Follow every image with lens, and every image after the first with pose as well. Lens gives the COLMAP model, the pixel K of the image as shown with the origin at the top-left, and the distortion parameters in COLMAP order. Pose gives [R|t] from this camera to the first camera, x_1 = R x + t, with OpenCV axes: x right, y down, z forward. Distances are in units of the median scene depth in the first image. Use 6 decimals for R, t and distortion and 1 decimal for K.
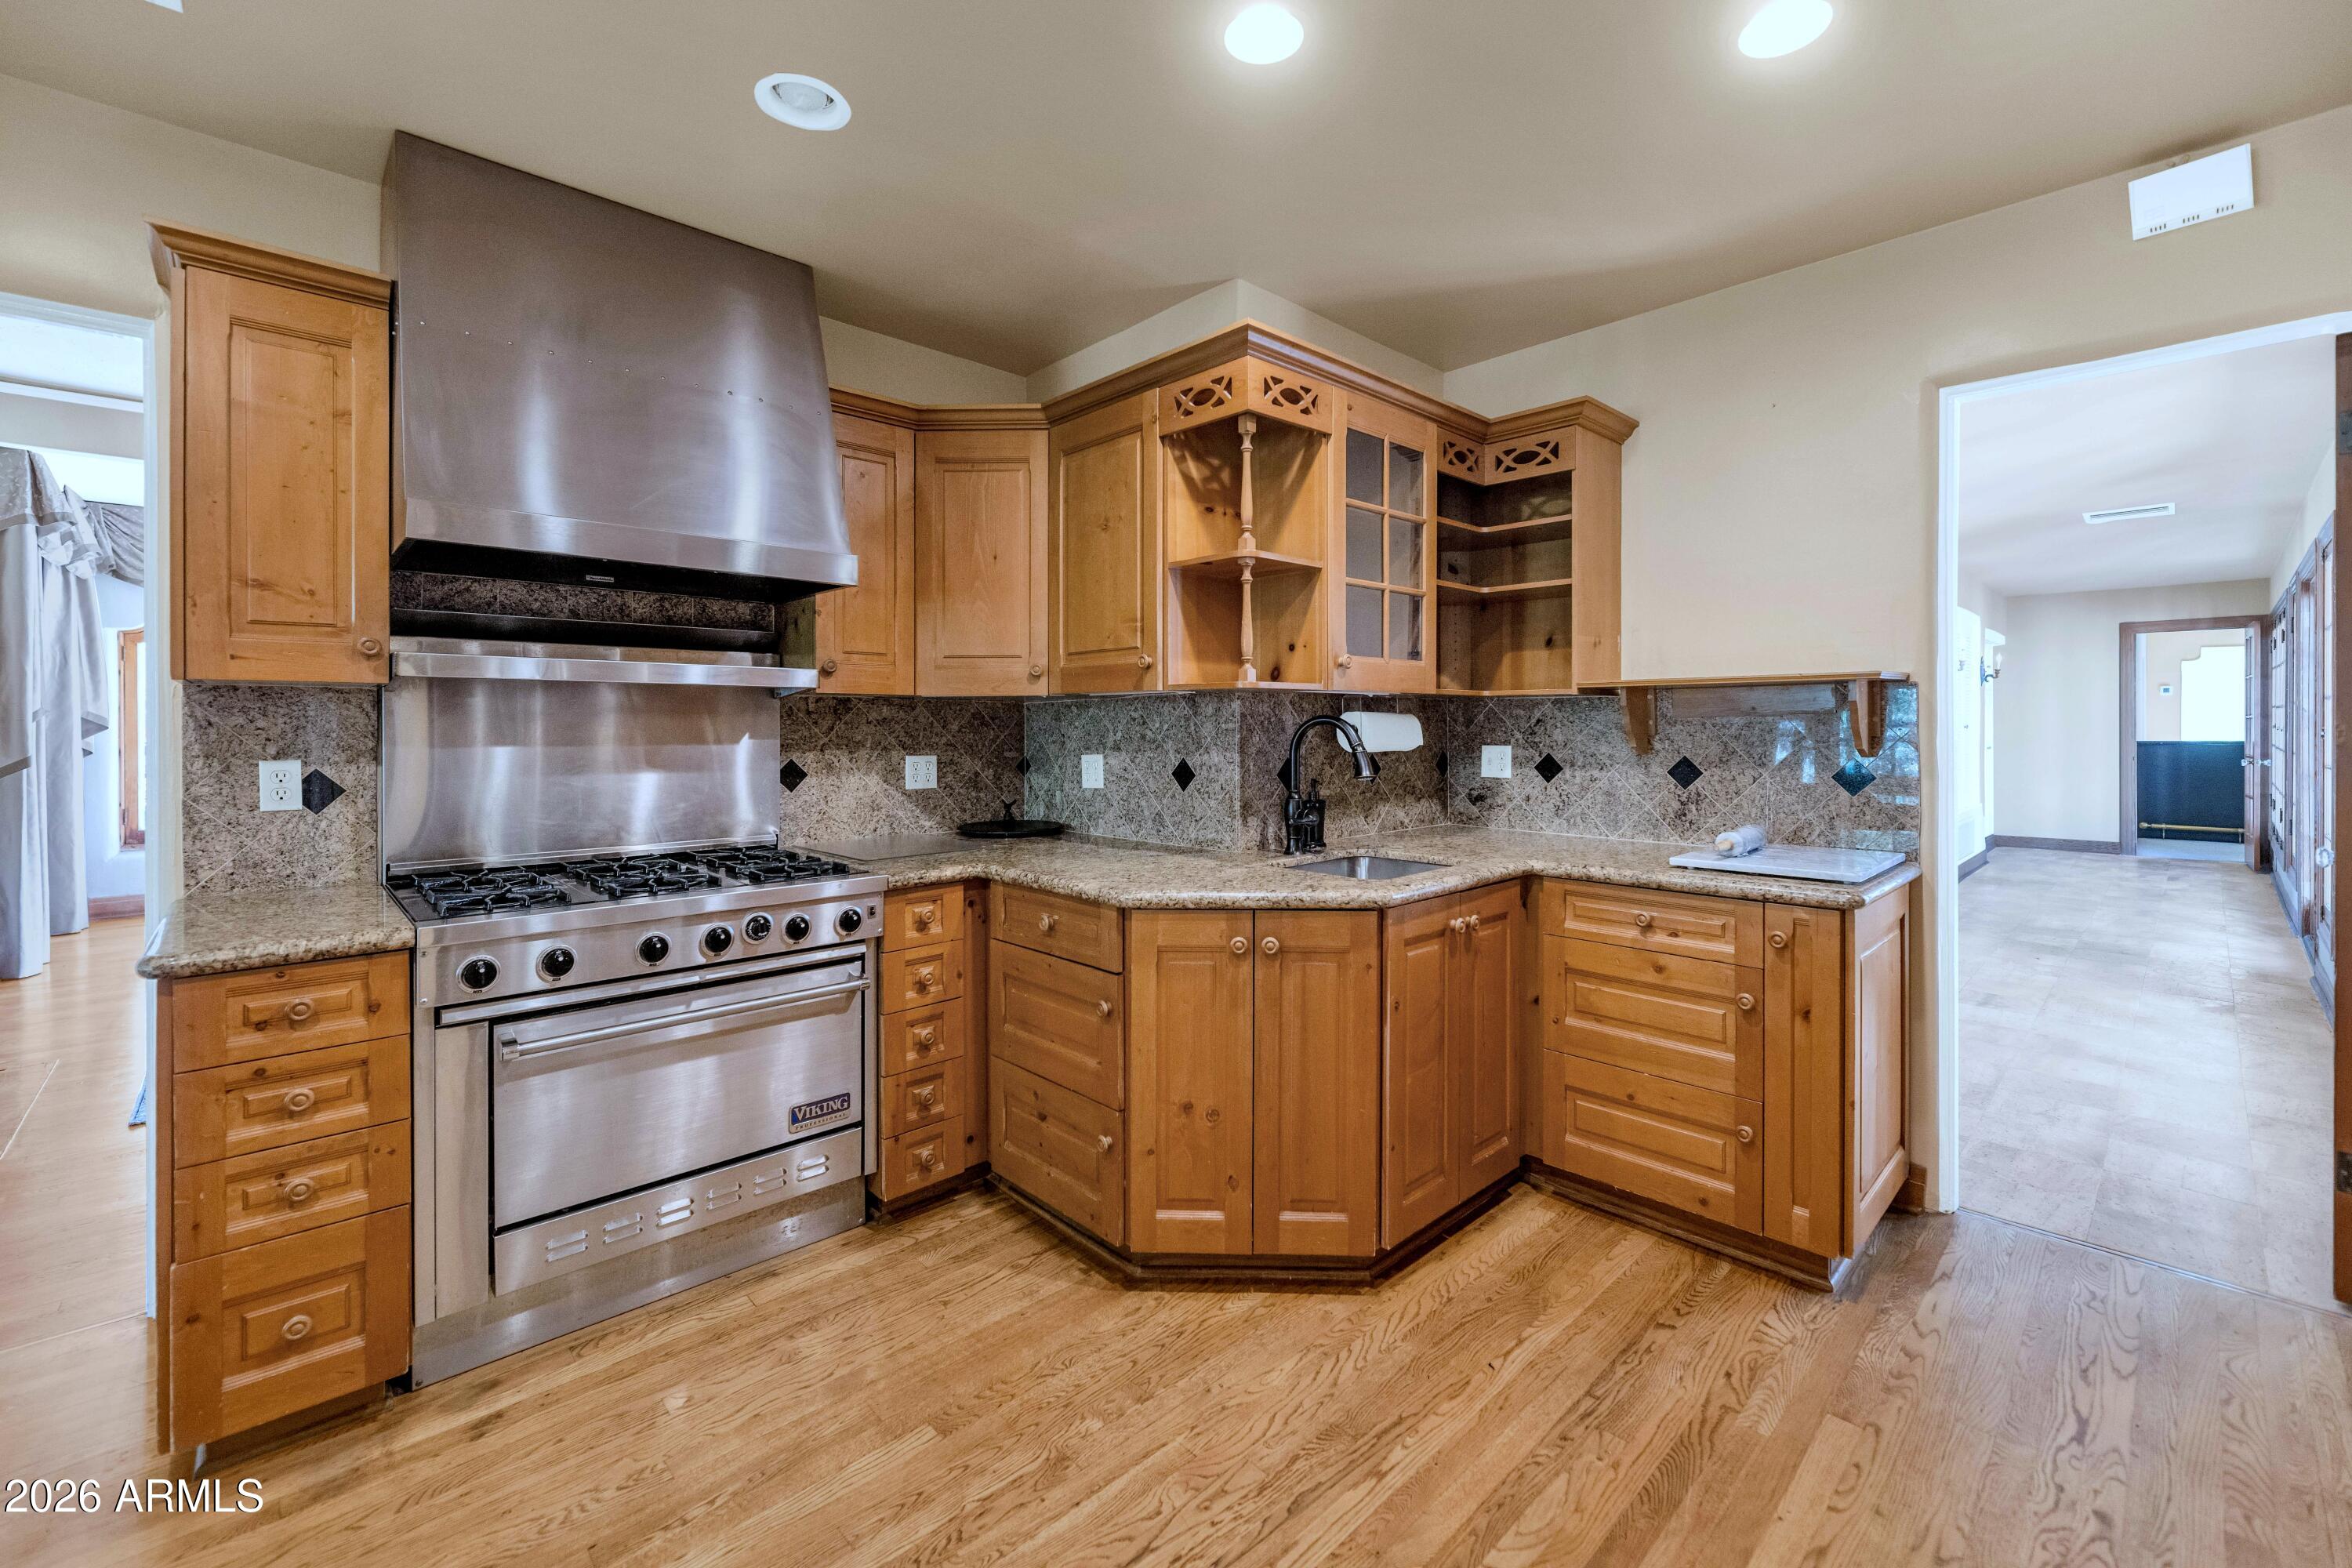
lens RADIAL K [[1019.9, 0, 1167.2], [0, 1019.9, 710.3], [0, 0, 1]] dist [-0.000974, 0.000032]
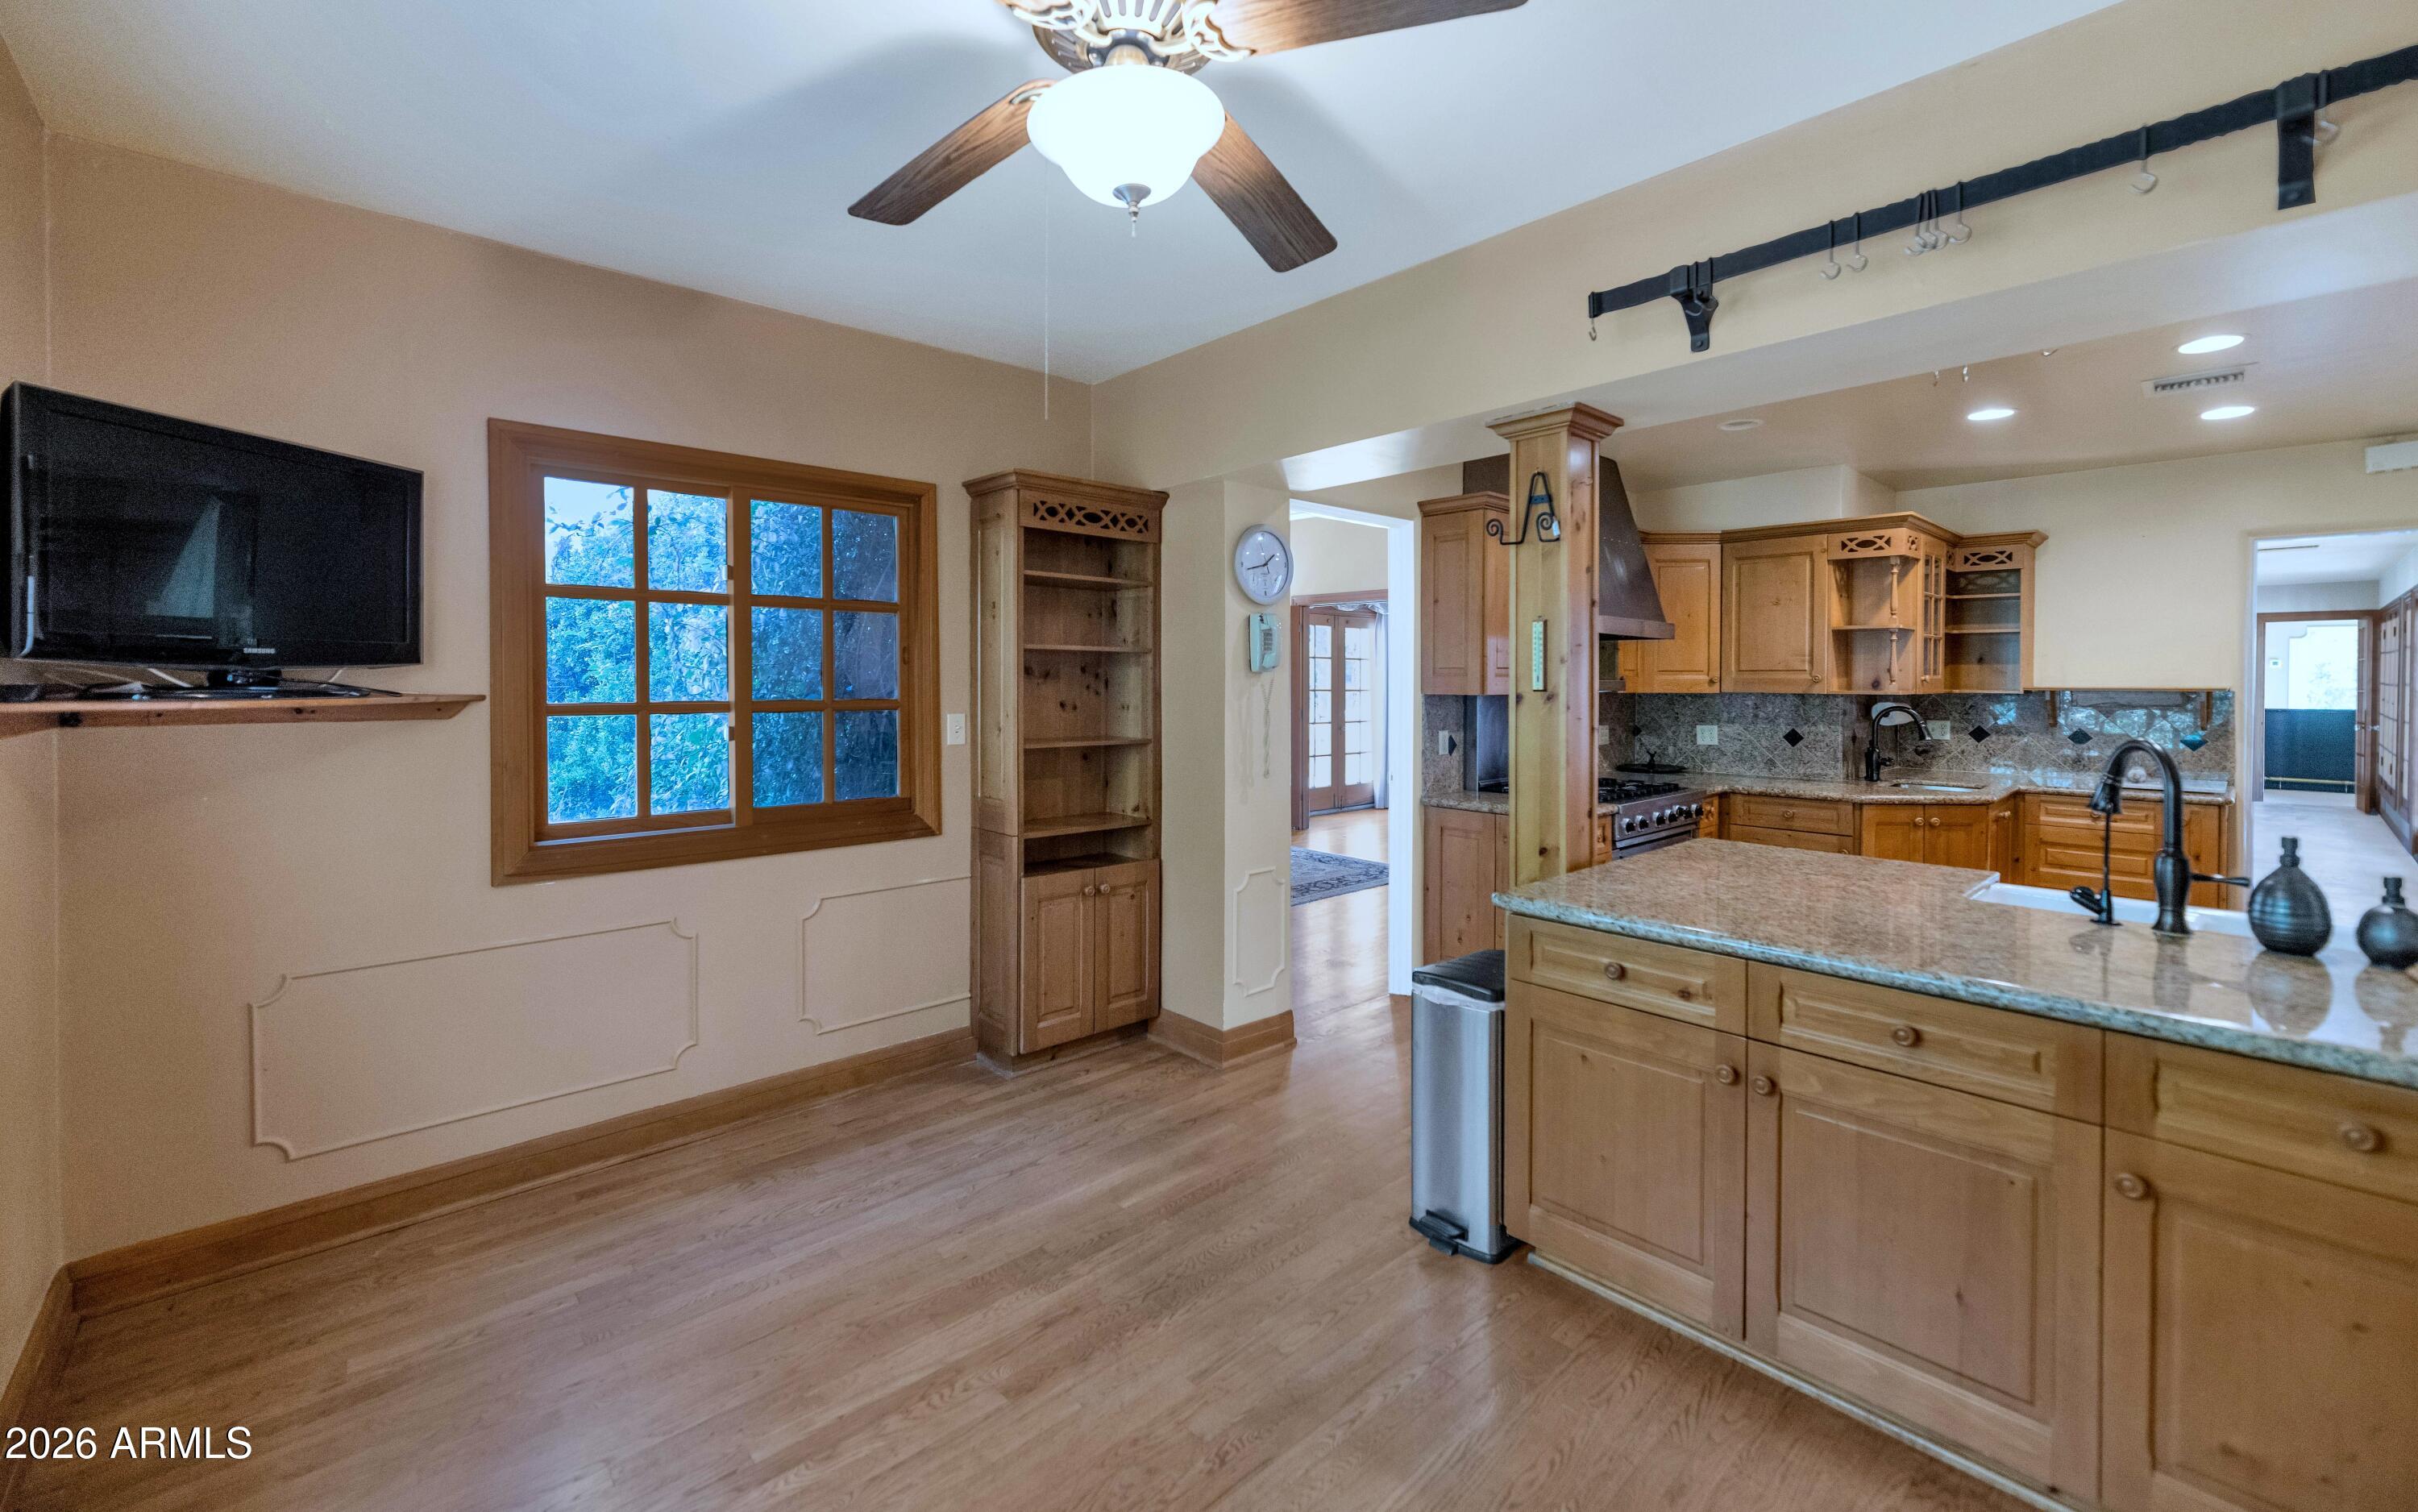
lens RADIAL K [[980.3, 0, 1239.0], [0, 980.3, 686.0], [0, 0, 1]] dist [-0.000639, -0.000144]
pose [[0.999745, 0.004190, -0.022192, -0.782956], [-0.003764, 0.999809, 0.019197, -0.048346], [0.022268, -0.019109, 0.999569, -0.627880]]
